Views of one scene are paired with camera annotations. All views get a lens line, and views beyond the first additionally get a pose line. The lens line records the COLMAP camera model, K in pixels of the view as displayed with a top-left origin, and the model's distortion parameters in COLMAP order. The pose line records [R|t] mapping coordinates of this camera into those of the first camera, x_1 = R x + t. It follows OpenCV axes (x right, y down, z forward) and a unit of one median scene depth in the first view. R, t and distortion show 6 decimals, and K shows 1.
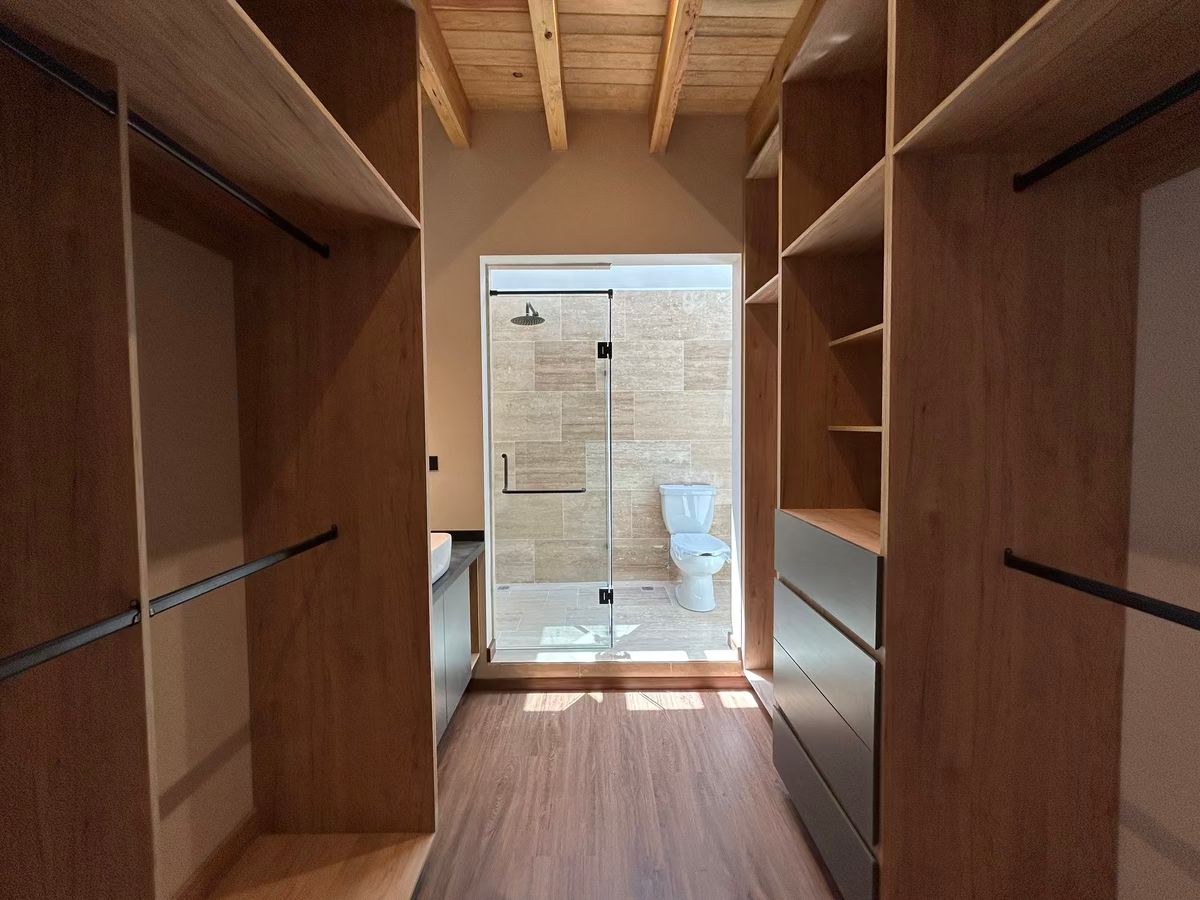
lens RADIAL K [[481.6, 0, 600.0], [0, 481.6, 449.8], [0, 0, 1]] dist [-0.000094, 0.000499]
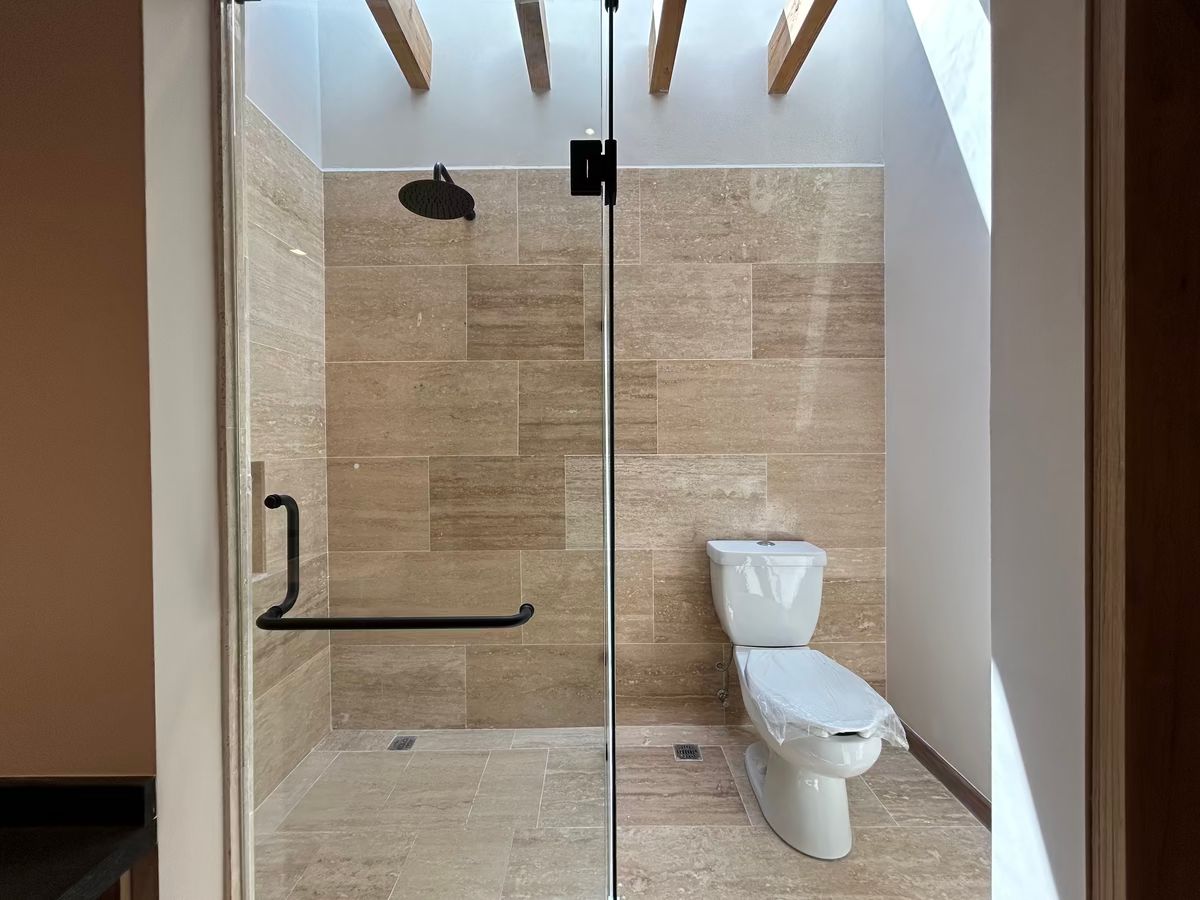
lens RADIAL K [[481.6, 0, 595.0], [0, 481.6, 447.0], [0, 0, 1]] dist [-0.000094, 0.000499]
pose [[0.999875, 0.000200, -0.015795, 0.011377], [-0.000766, 0.999357, -0.035844, -0.008937], [0.015778, 0.035852, 0.999233, 0.481962]]
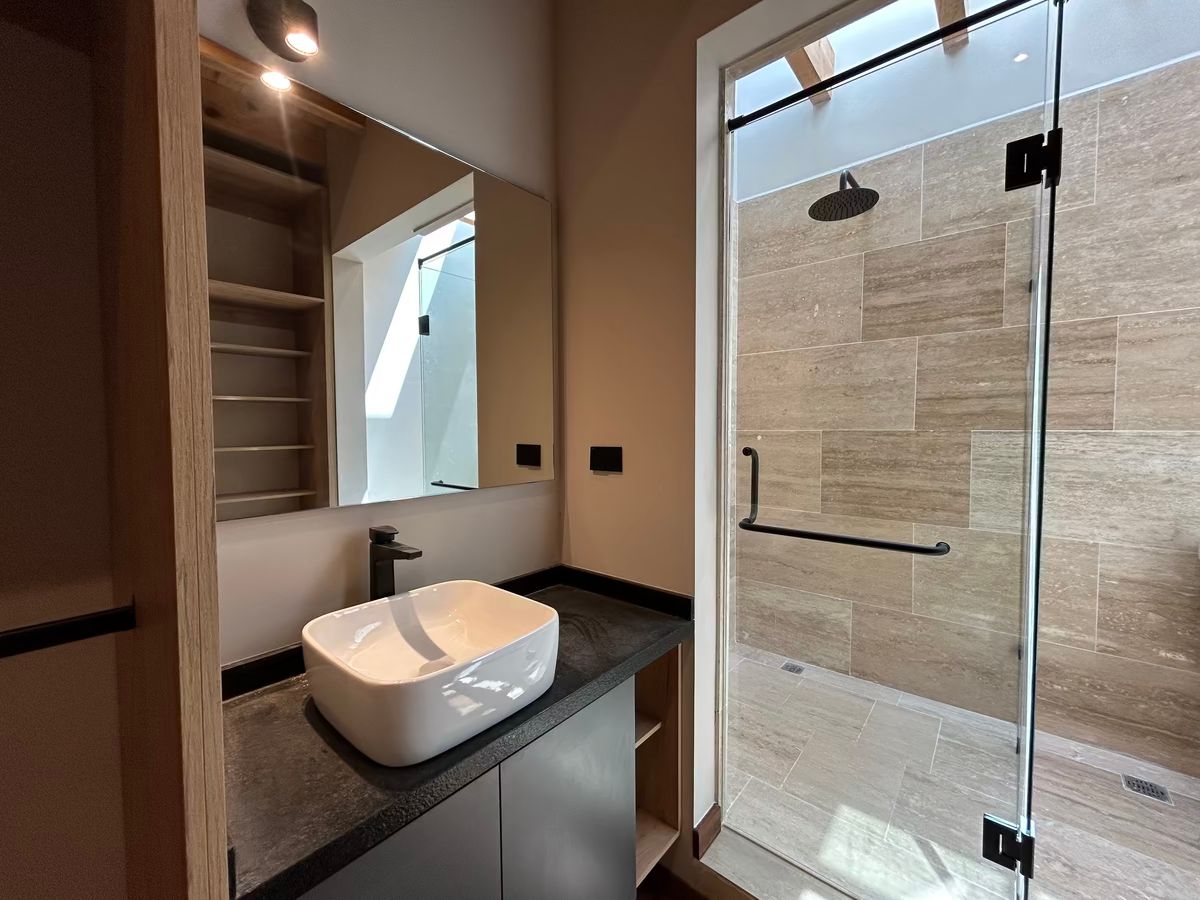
lens RADIAL K [[481.6, 0, 597.9], [0, 481.6, 447.9], [0, 0, 1]] dist [-0.000094, 0.000499]
pose [[0.753987, 0.032750, -0.656072, 0.006096], [-0.031227, 0.999414, 0.014001, 0.004678], [0.656147, 0.009931, 0.754568, 0.370077]]
